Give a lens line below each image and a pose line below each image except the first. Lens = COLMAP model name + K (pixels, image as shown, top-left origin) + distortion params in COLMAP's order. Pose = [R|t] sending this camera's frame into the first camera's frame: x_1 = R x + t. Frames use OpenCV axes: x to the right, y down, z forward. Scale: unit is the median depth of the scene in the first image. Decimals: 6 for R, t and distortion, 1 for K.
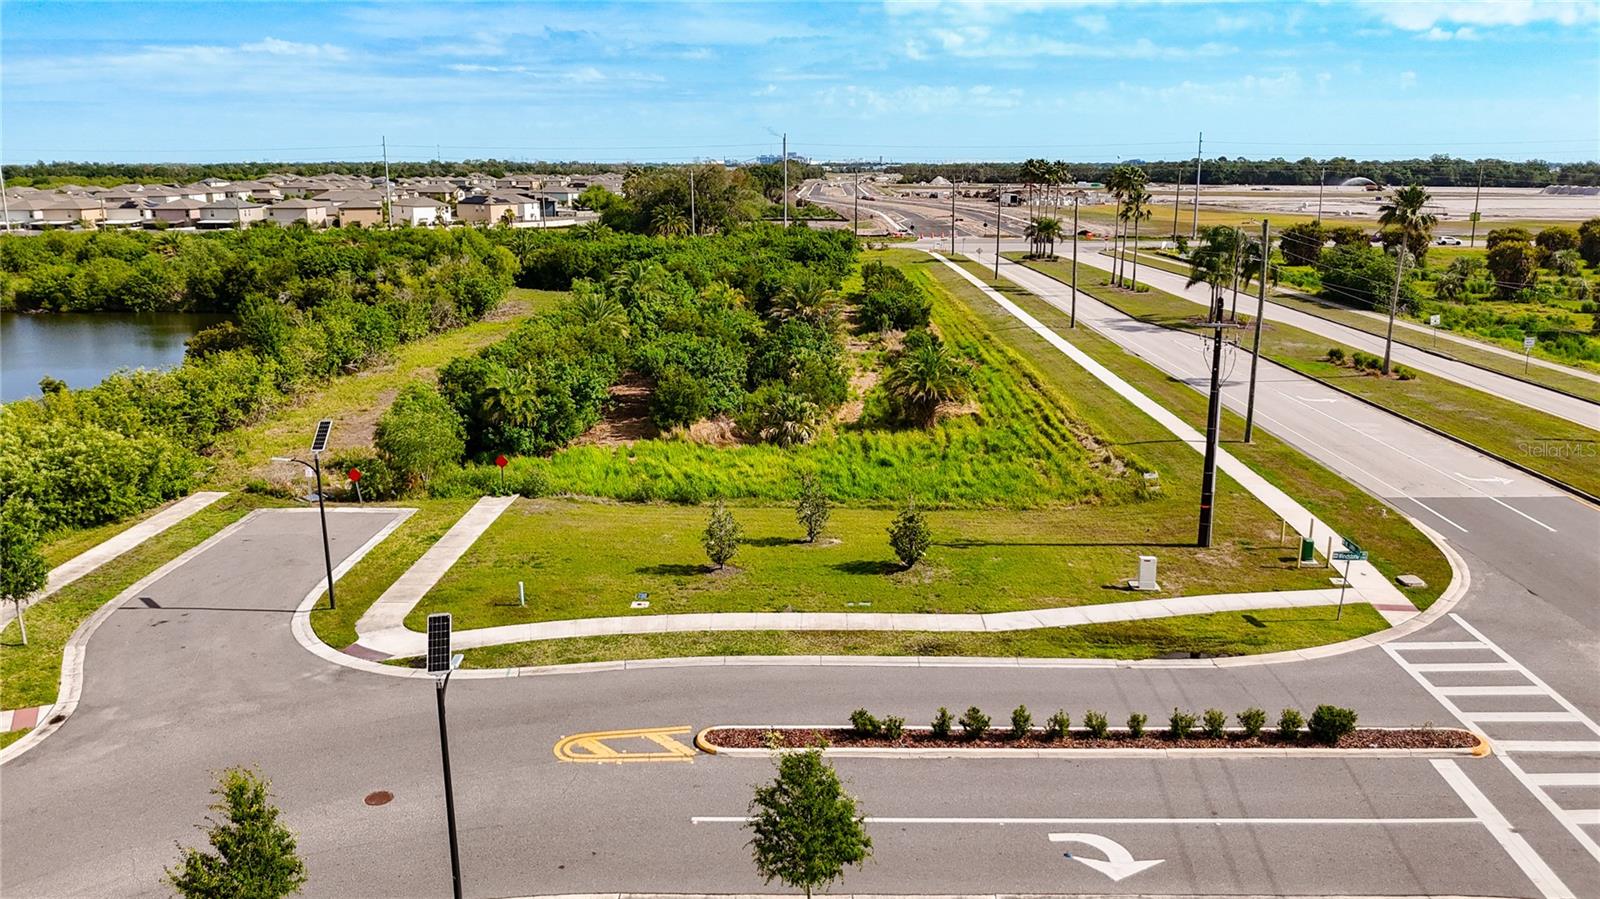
lens RADIAL K [[1249.0, 0, 800.0], [0, 1249.0, 449.5], [0, 0, 1]] dist [0.035346, -0.096455]
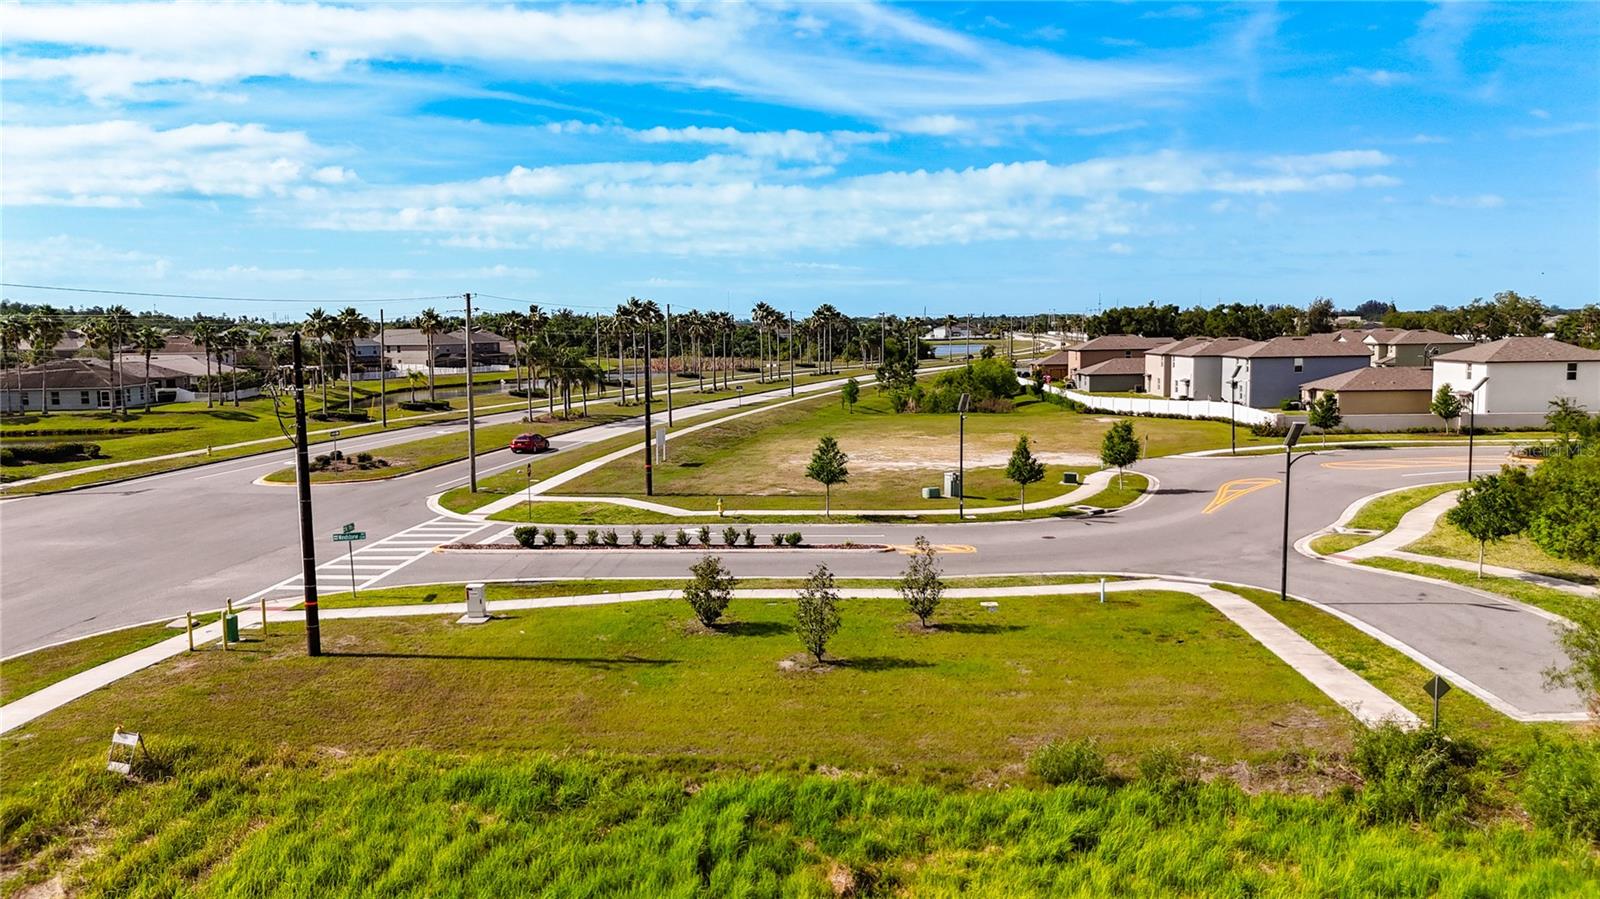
lens RADIAL K [[1185.8, 0, 814.7], [0, 1185.8, 455.4], [0, 0, 1]] dist [0.116065, -0.126893]
pose [[-0.999871, 0.010351, 0.012311, 0.002233], [0.013826, 0.944206, 0.329066, -0.211662], [-0.008218, 0.329194, -0.944227, 1.253905]]
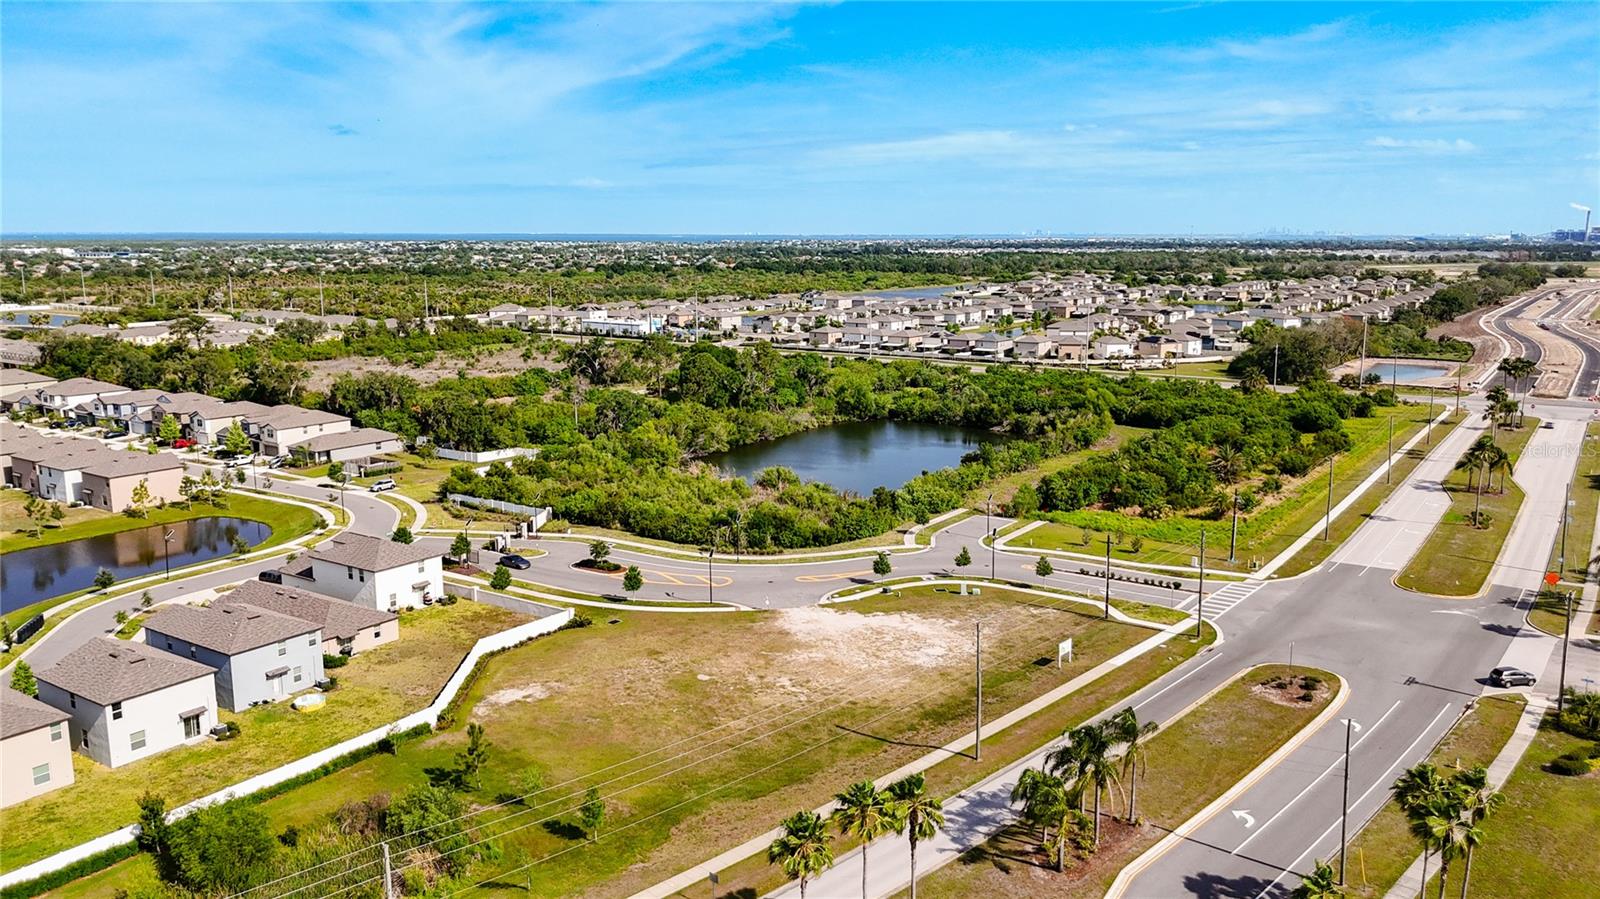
lens RADIAL K [[1227.5, 0, 806.5], [0, 1227.5, 447.5], [0, 0, 1]] dist [0.073408, -0.157103]
pose [[0.837649, 0.097134, -0.537503, 0.842944], [-0.124681, 0.992083, -0.015020, -0.024931], [0.531789, 0.079598, 0.843128, -1.824719]]
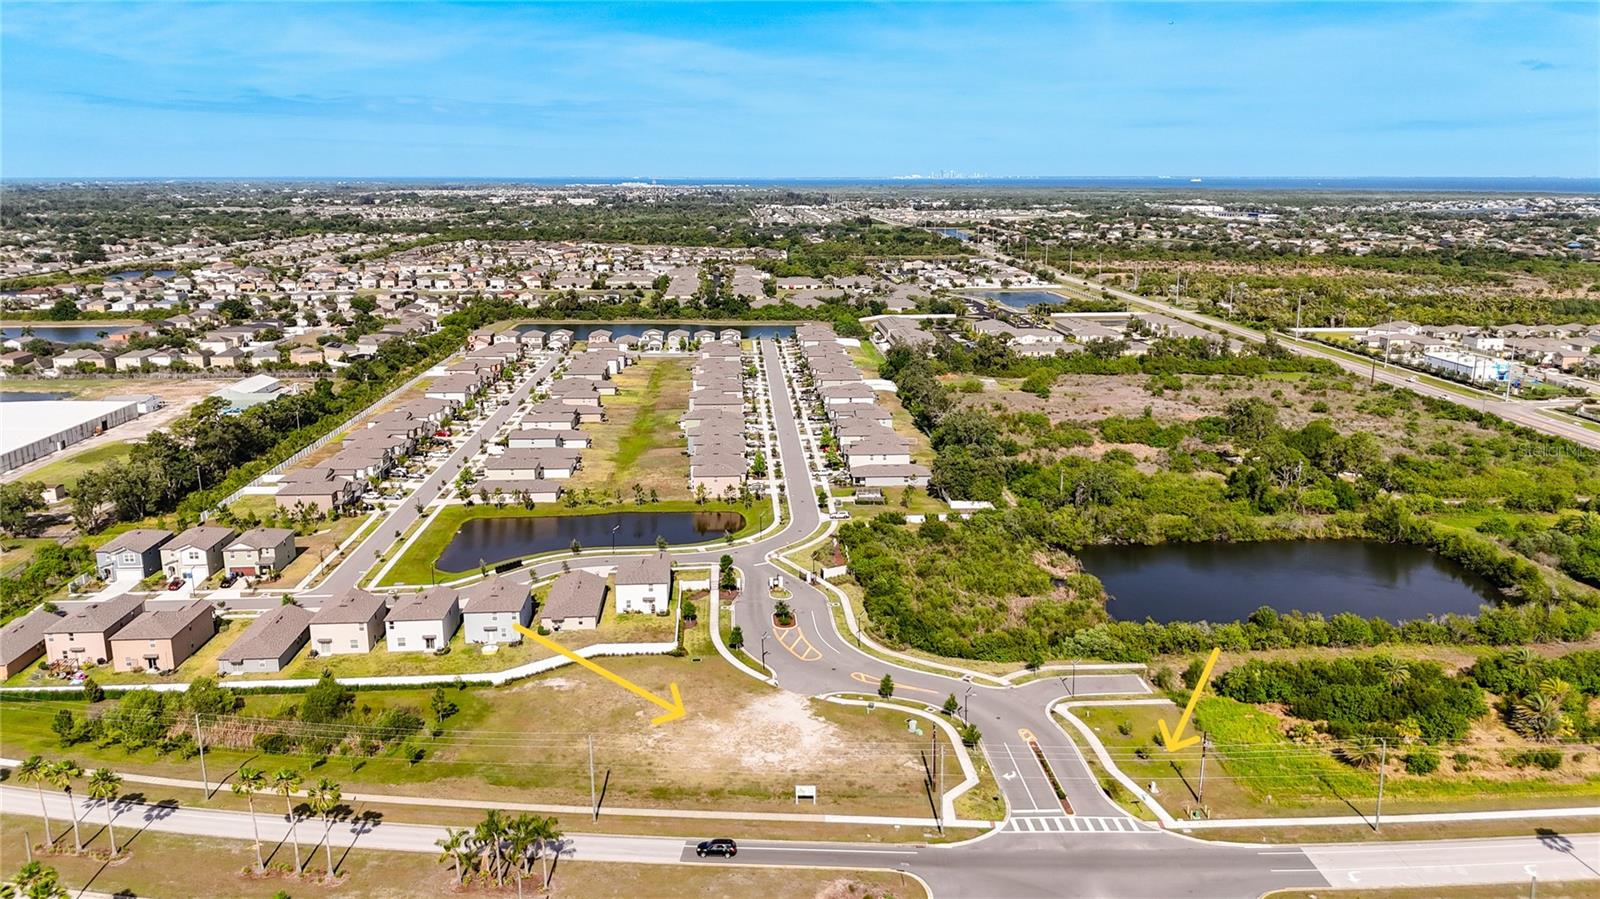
lens RADIAL K [[1206.6, 0, 809.9], [0, 1206.6, 450.4], [0, 0, 1]] dist [0.068396, -0.129608]
pose [[0.082892, 0.229816, -0.969698, 2.315856], [-0.222752, 0.952700, 0.206746, -0.914960], [0.971345, 0.198865, 0.130163, -0.424314]]
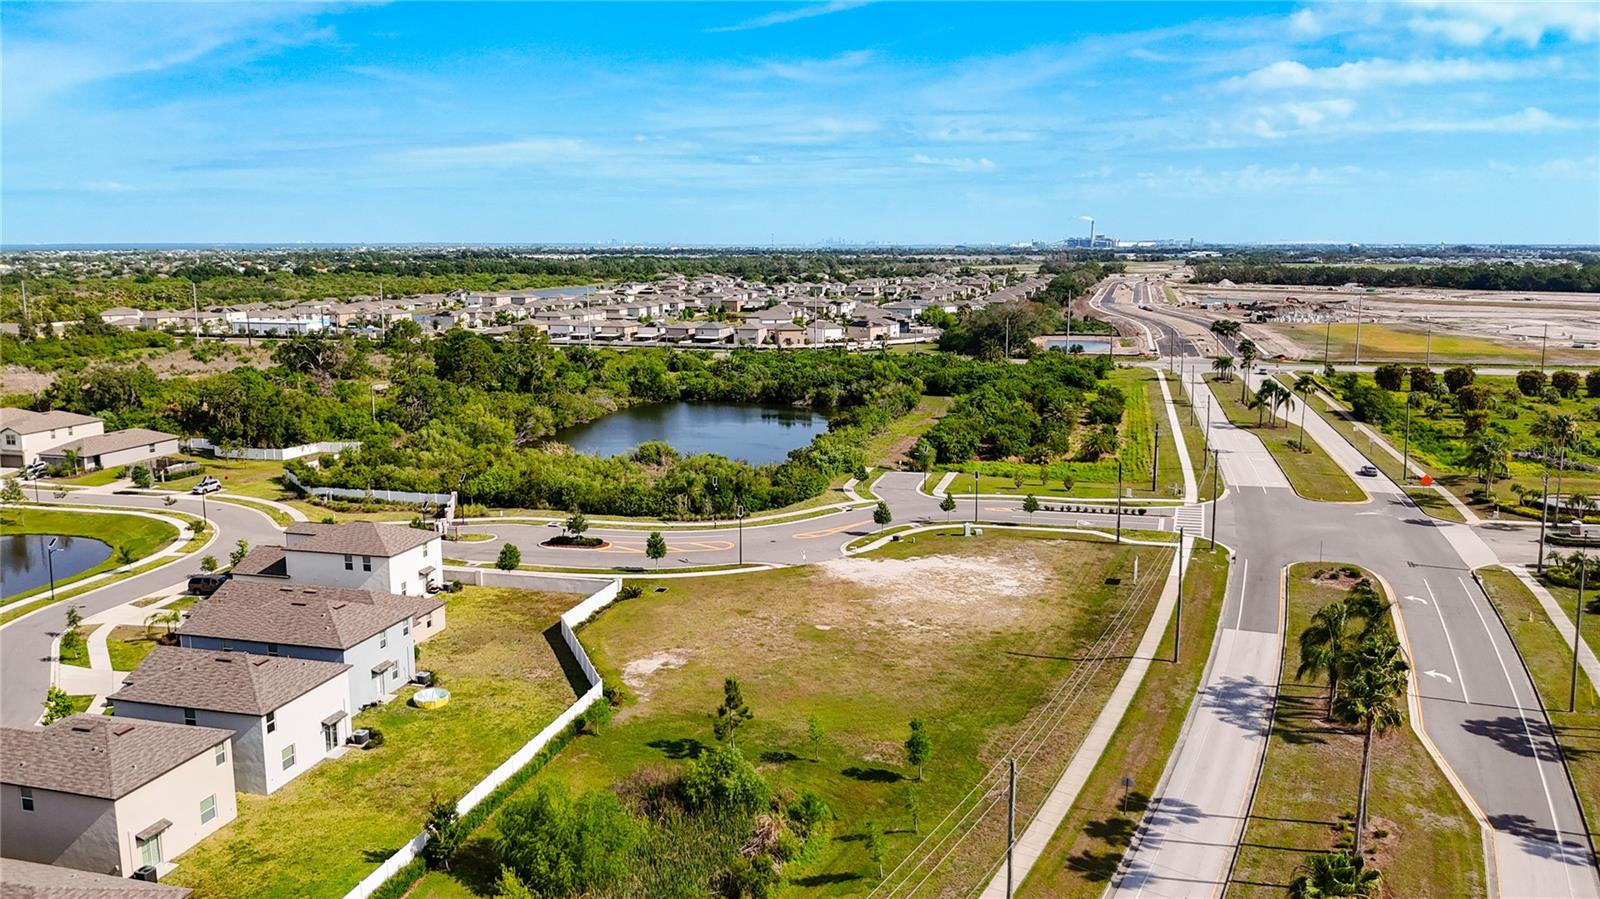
lens RADIAL K [[1227.5, 0, 806.5], [0, 1227.5, 447.5], [0, 0, 1]] dist [0.073408, -0.157103]
pose [[0.971870, 0.040060, -0.232085, 0.127552], [-0.053731, 0.997154, -0.052882, 0.146936], [0.229307, 0.063865, 0.971257, -2.043962]]
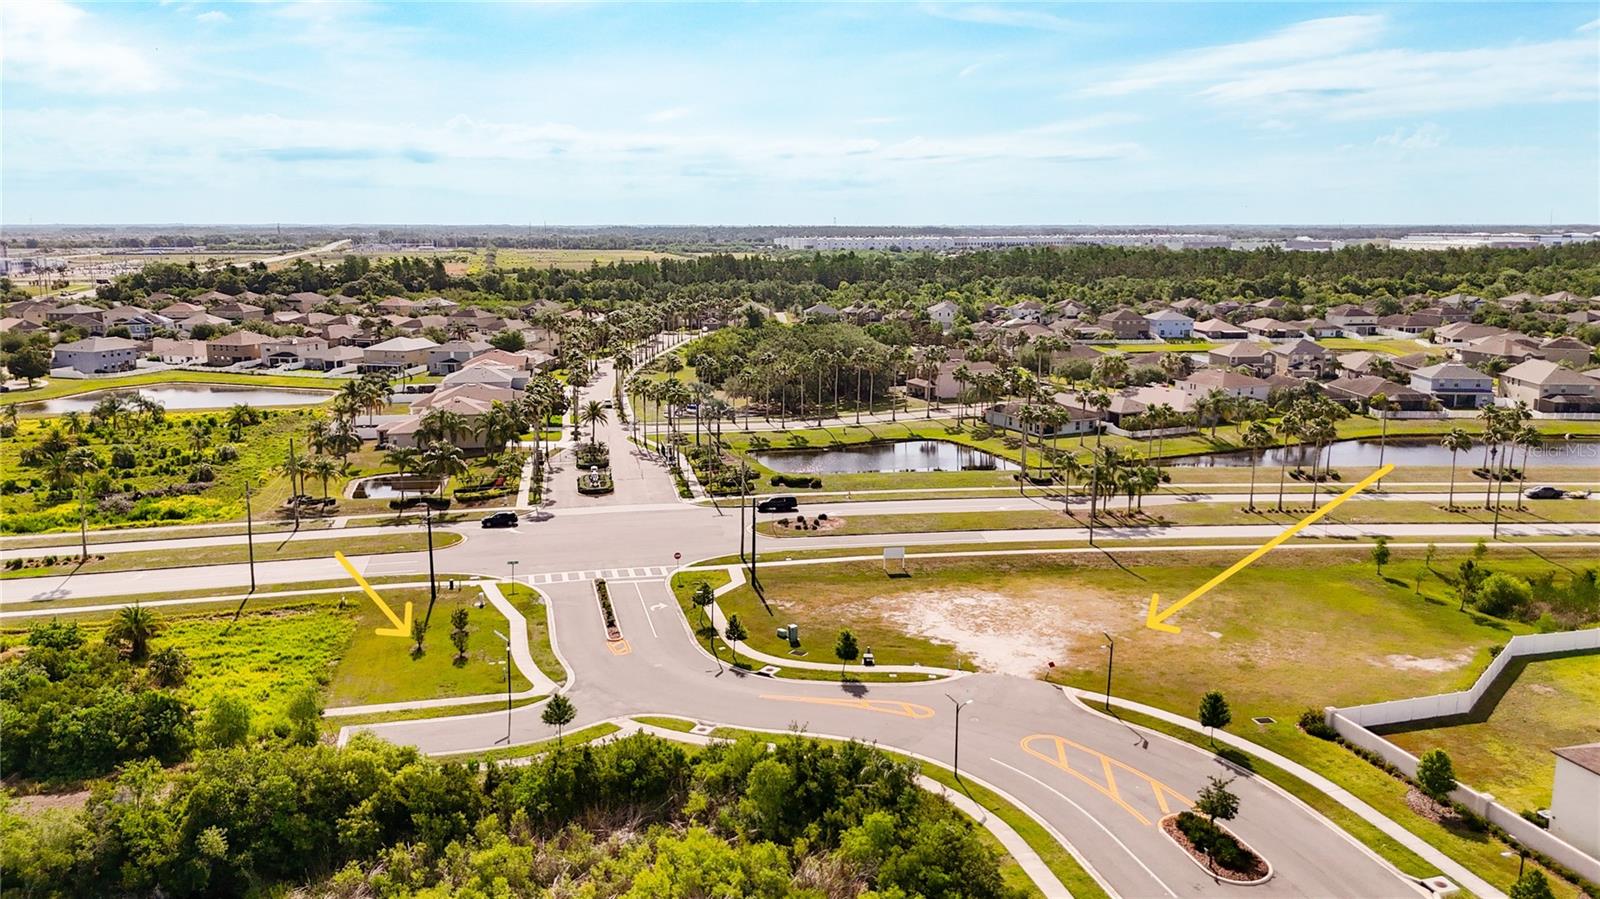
lens RADIAL K [[1206.6, 0, 809.9], [0, 1206.6, 450.4], [0, 0, 1]] dist [0.068396, -0.129608]
pose [[-0.265668, -0.177211, 0.947637, -1.725776], [0.216467, 0.946897, 0.237758, -0.498156], [-0.939448, 0.268297, -0.213200, 0.541473]]
